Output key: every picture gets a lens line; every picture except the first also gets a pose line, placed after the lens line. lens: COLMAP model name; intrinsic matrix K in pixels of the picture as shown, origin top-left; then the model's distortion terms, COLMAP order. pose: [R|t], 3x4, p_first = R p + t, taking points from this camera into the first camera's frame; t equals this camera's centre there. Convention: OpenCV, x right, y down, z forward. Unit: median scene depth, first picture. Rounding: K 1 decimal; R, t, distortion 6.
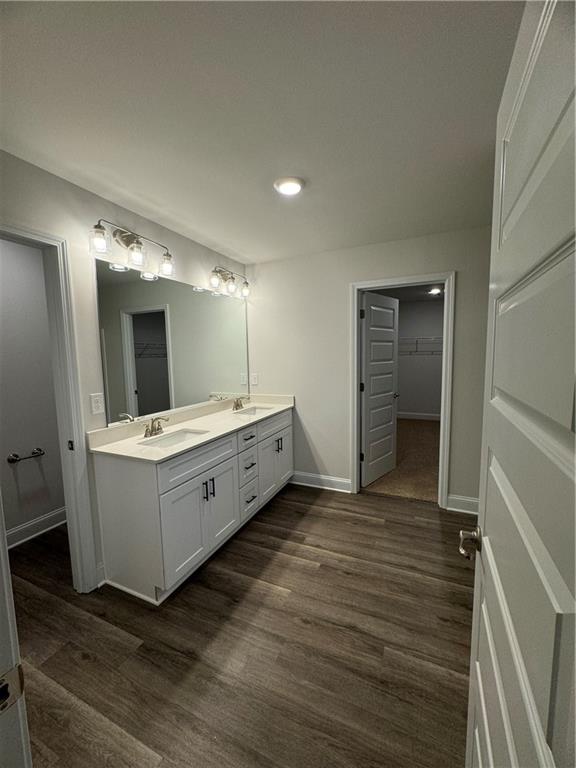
lens RADIAL K [[305.8, 0, 288.0], [0, 305.8, 384.0], [0, 0, 1]] dist [0.002053, 0.000180]
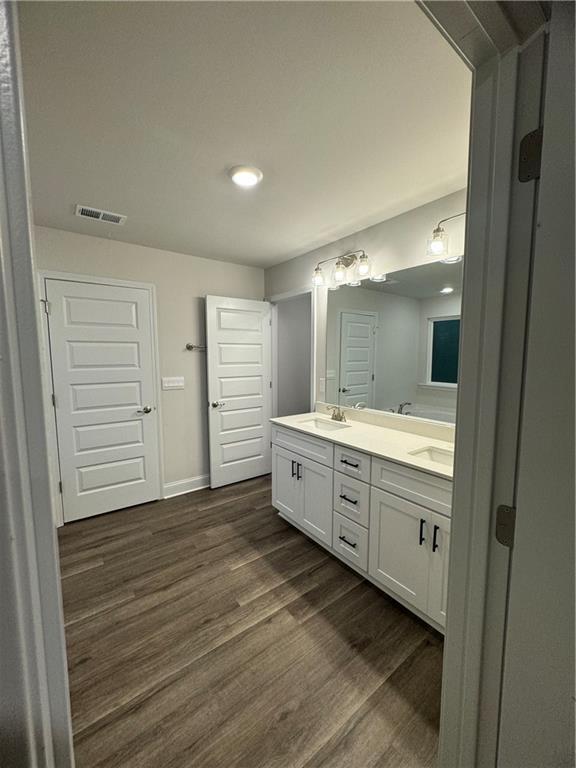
lens RADIAL K [[305.8, 0, 288.0], [0, 305.8, 384.0], [0, 0, 1]] dist [0.002053, 0.000180]
pose [[-0.486266, 0.102758, -0.867748, 0.714476], [-0.074484, 0.984573, 0.158331, -0.156214], [0.870630, 0.141625, -0.471110, 1.433225]]
